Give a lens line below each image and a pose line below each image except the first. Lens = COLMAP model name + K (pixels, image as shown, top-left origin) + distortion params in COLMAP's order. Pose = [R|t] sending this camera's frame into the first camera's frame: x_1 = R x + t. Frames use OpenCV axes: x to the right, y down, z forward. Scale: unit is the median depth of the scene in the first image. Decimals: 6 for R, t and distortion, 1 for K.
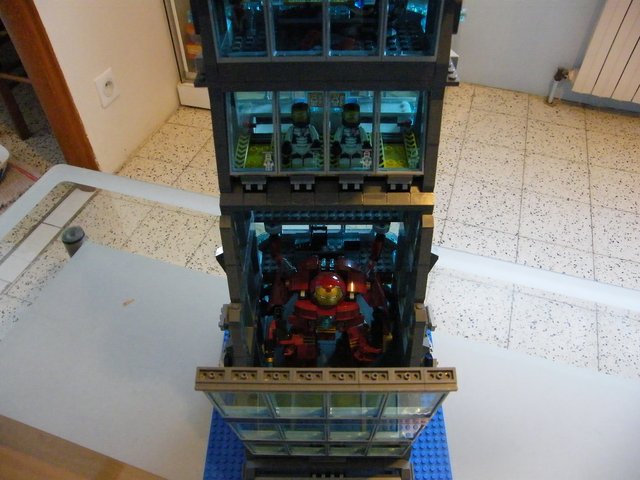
lens RADIAL K [[509.6, 0, 321.6], [0, 509.6, 241.2], [0, 0, 1]] dist [-0.182335, 0.158747]
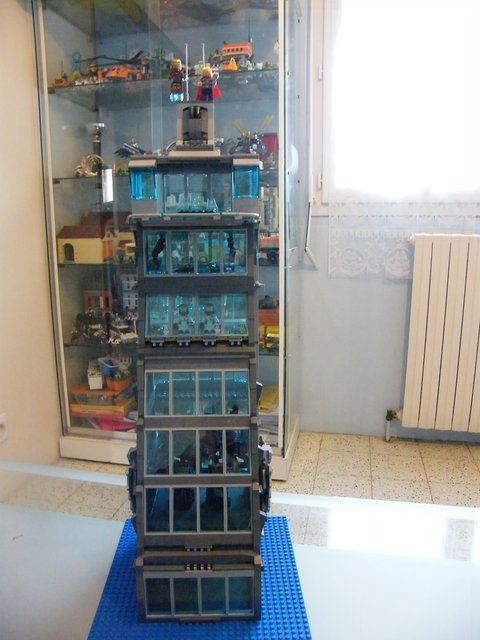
lens RADIAL K [[516.4, 0, 241.6], [0, 516.4, 324.3], [0, 0, 1]] dist [-0.161964, 0.142493]
pose [[0.993524, -0.014525, 0.112694, -0.008251], [0.077353, 0.812950, -0.577174, 0.205578], [-0.083231, 0.582153, 0.808808, -0.128165]]
